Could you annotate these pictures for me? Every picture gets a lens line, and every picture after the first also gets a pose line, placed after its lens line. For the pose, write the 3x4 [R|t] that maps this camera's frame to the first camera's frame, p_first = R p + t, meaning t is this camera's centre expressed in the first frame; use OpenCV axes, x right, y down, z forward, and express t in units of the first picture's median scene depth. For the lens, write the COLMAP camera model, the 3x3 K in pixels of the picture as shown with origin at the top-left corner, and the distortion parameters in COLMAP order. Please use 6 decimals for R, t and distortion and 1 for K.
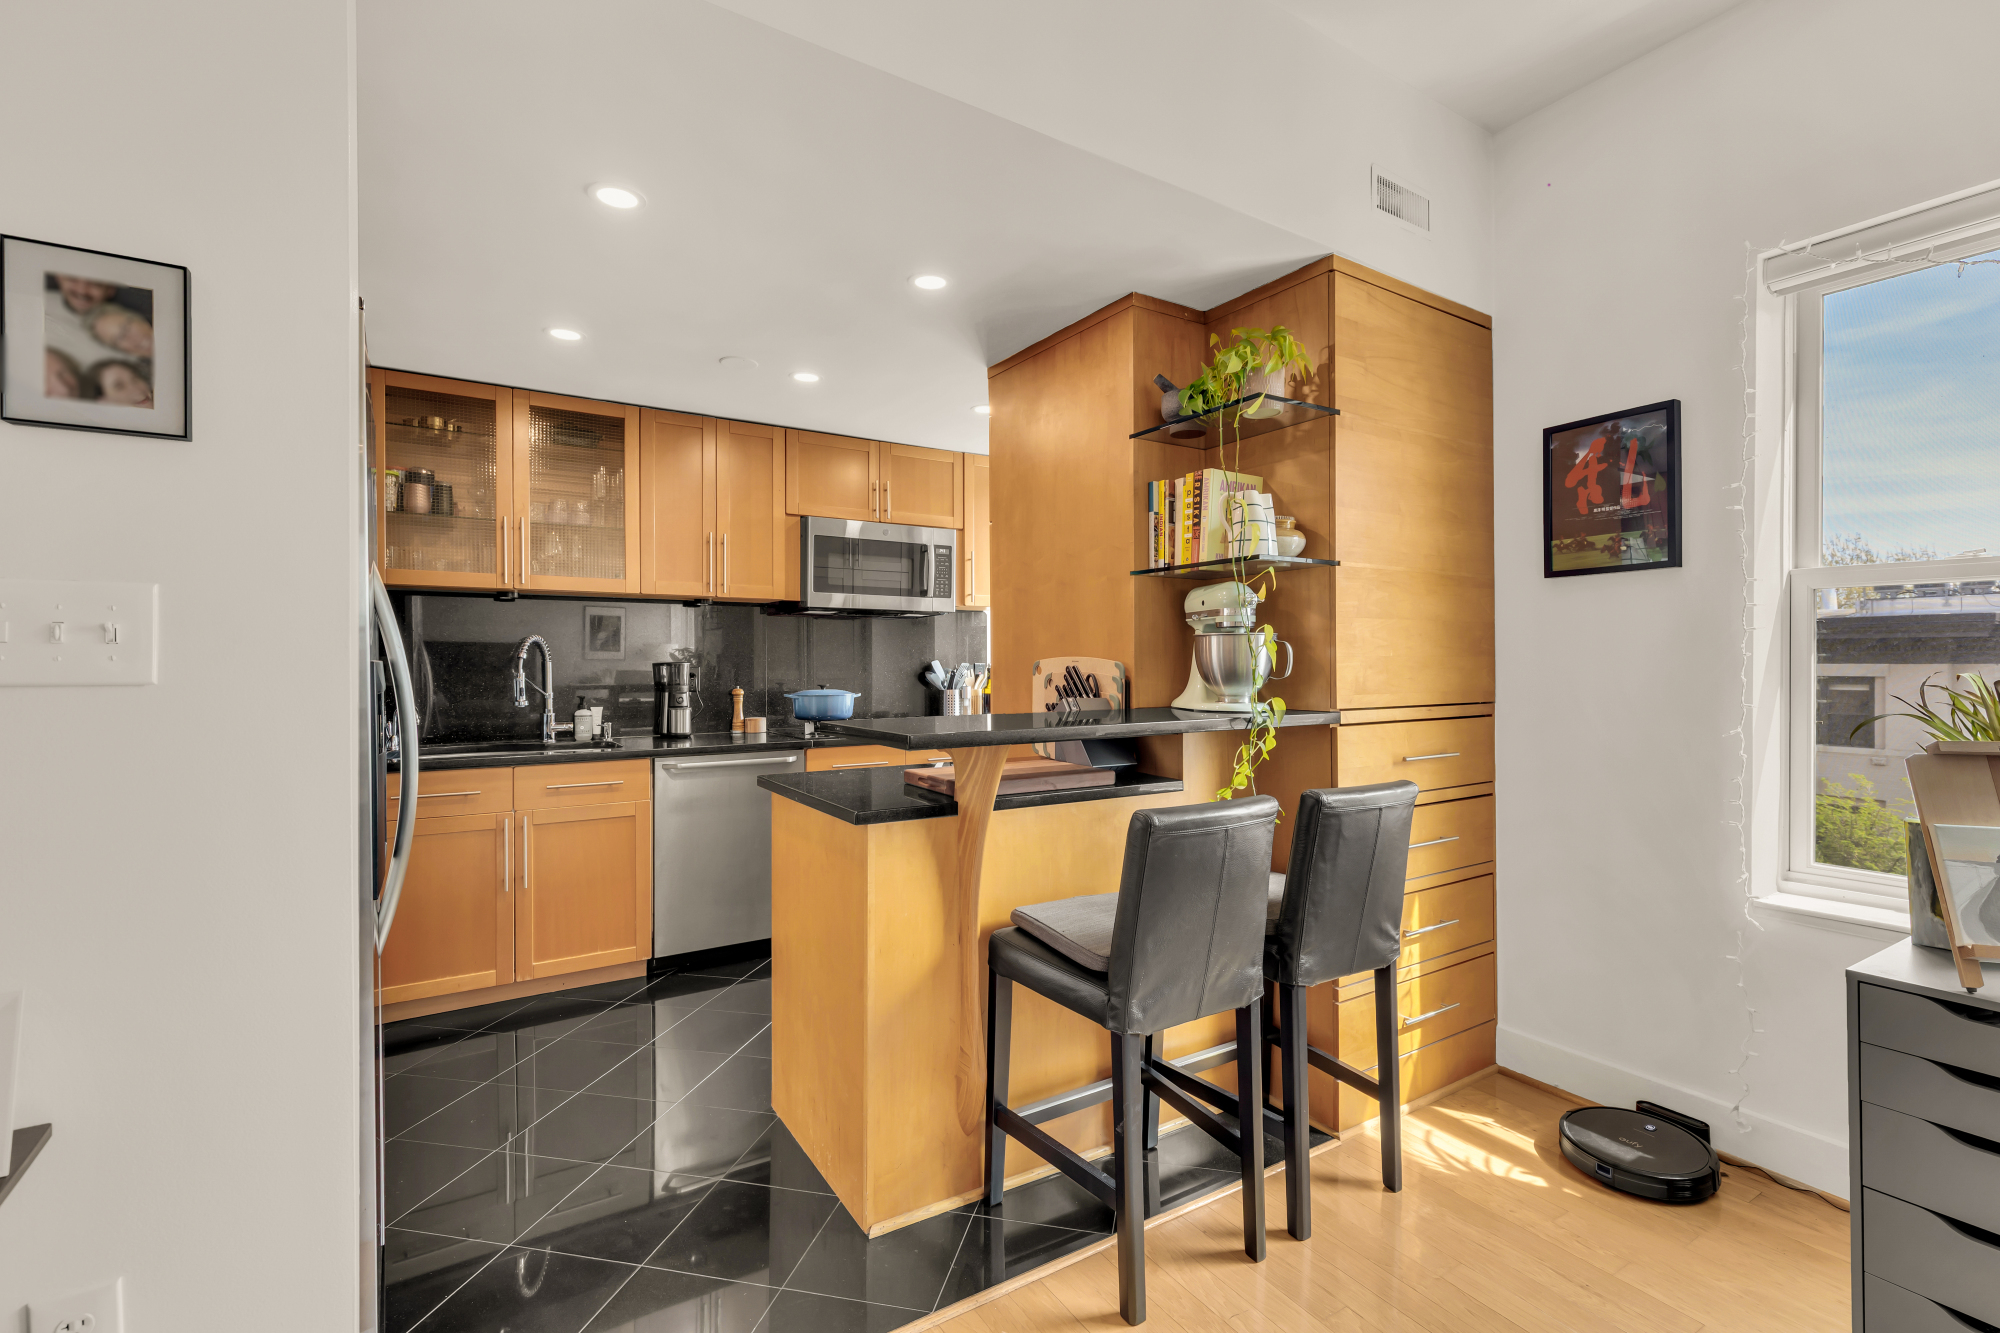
lens RADIAL K [[896.2, 0, 1008.5], [0, 896.2, 663.1], [0, 0, 1]] dist [0.004341, -0.000114]
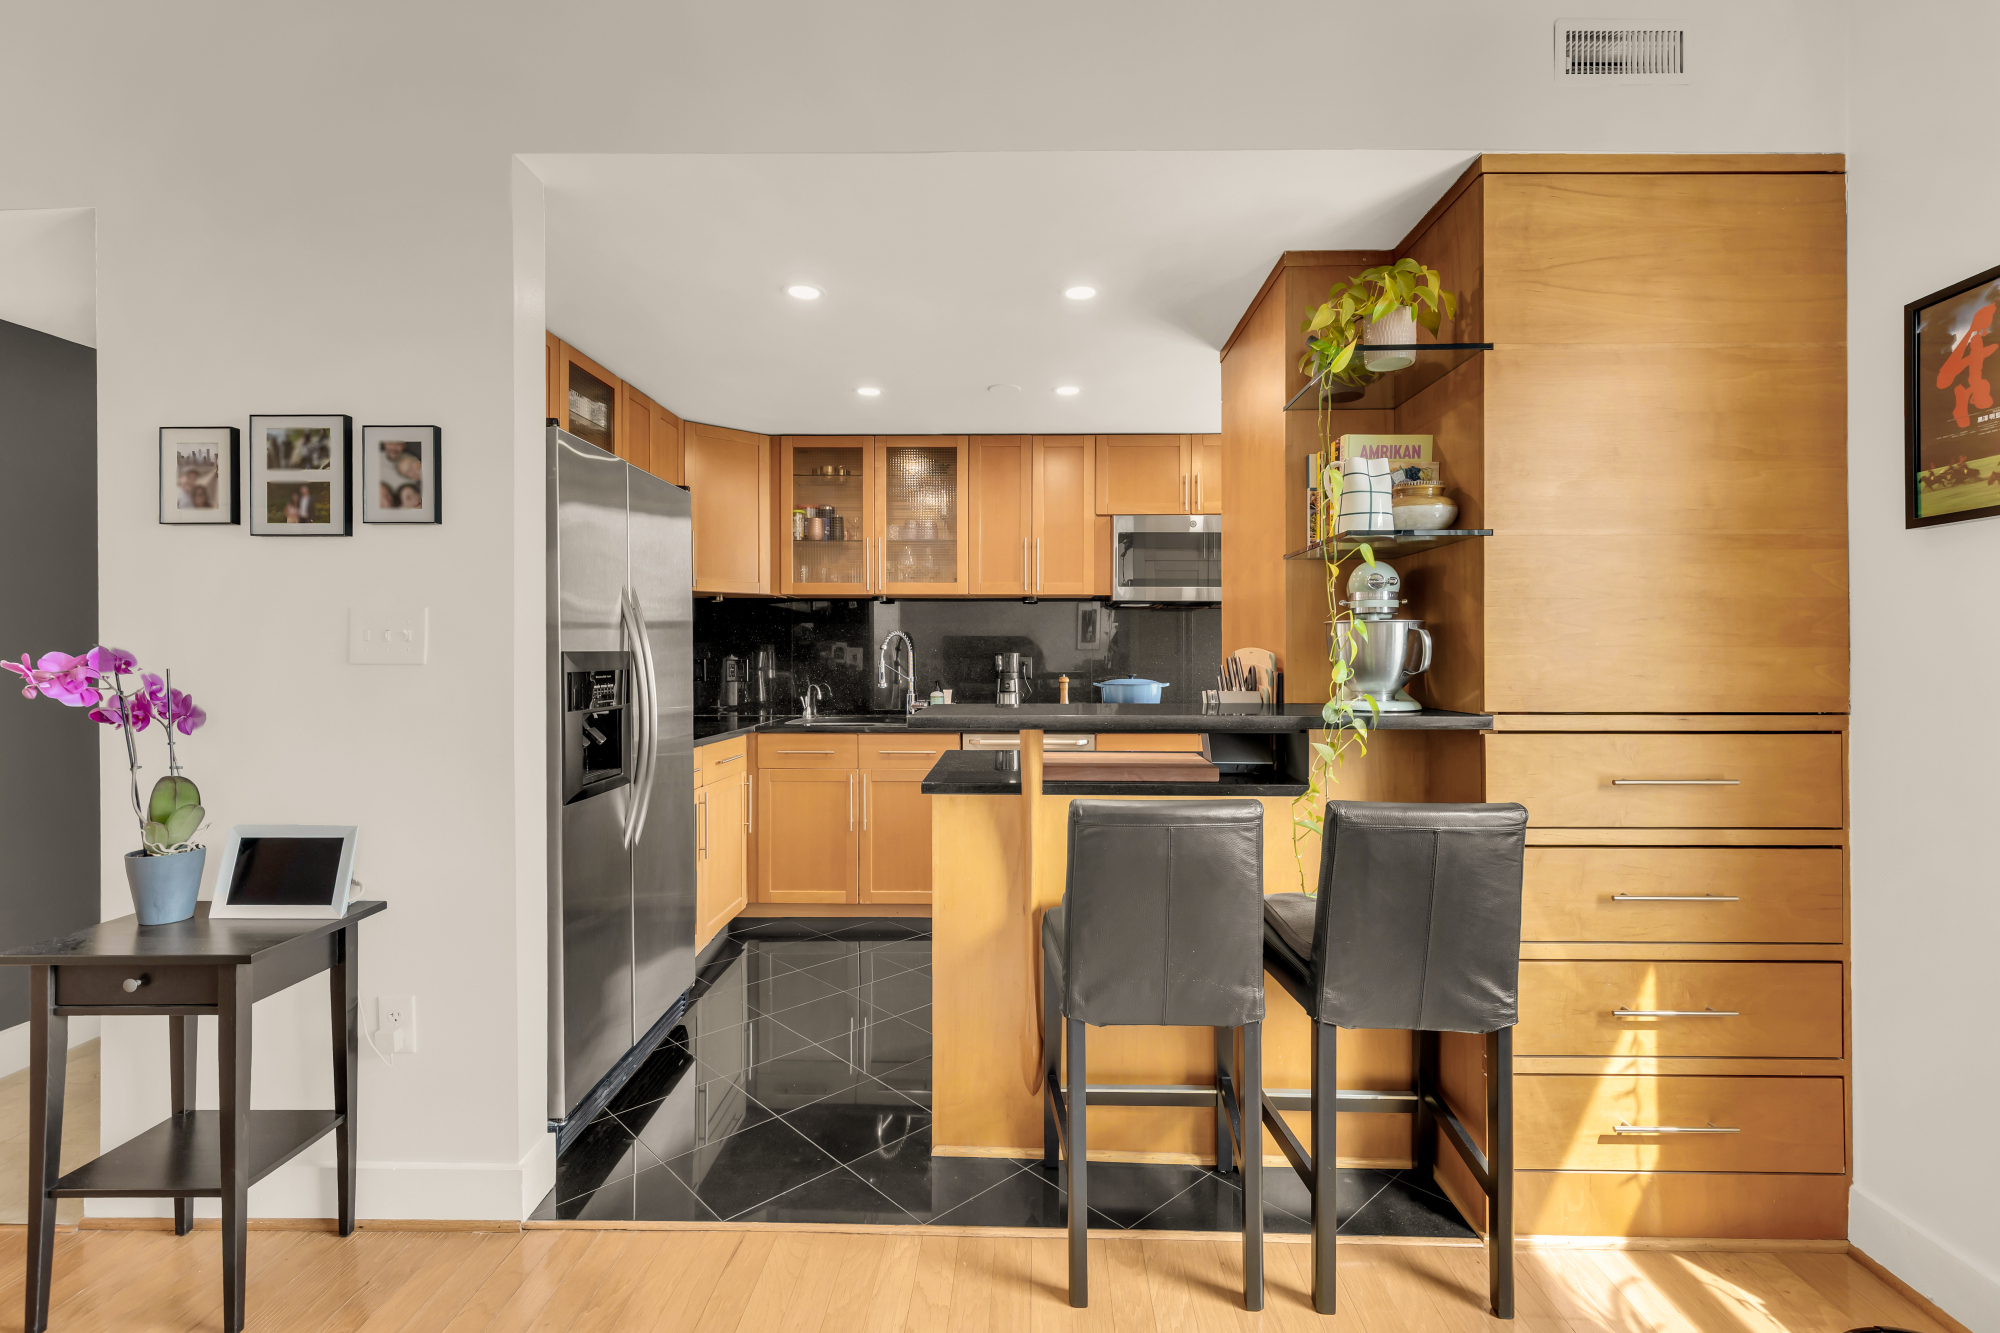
lens RADIAL K [[898.0, 0, 1008.3], [0, 898.0, 652.0], [0, 0, 1]] dist [0.002925, -0.000608]
pose [[0.829566, 0.001928, -0.558405, 0.395248], [-0.003100, 0.999995, -0.001152, -0.000542], [0.558399, 0.002687, 0.829568, 0.070177]]
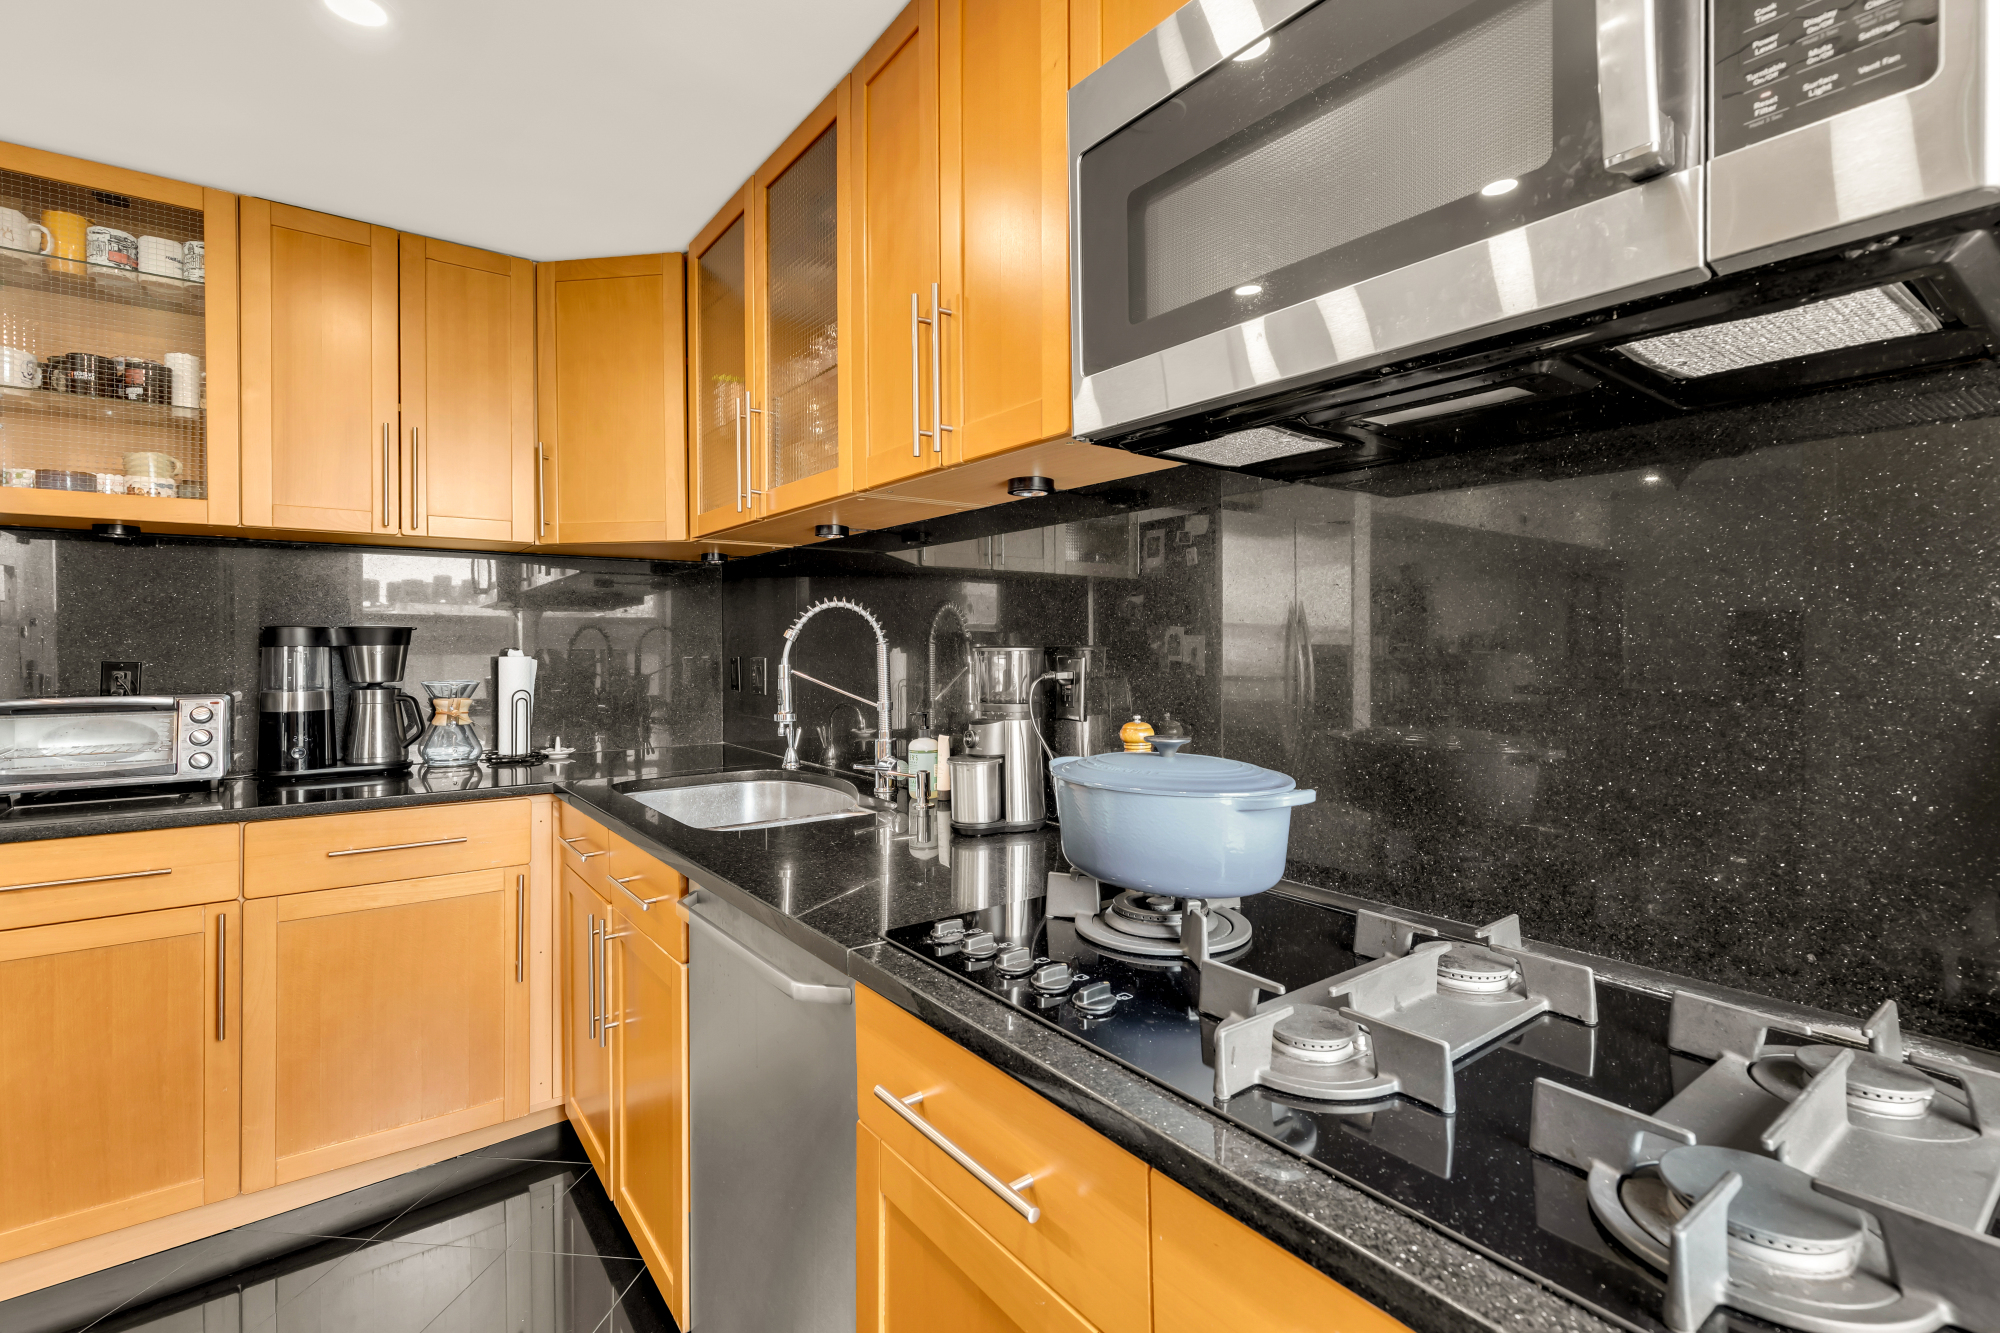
lens RADIAL K [[911.0, 0, 1010.2], [0, 911.0, 646.1], [0, 0, 1]] dist [0.008377, -0.000300]
pose [[0.076812, 0.004379, -0.997036, 0.066295], [0.002137, 0.999987, 0.004557, -0.004364], [0.997043, -0.002481, 0.076801, 1.416984]]
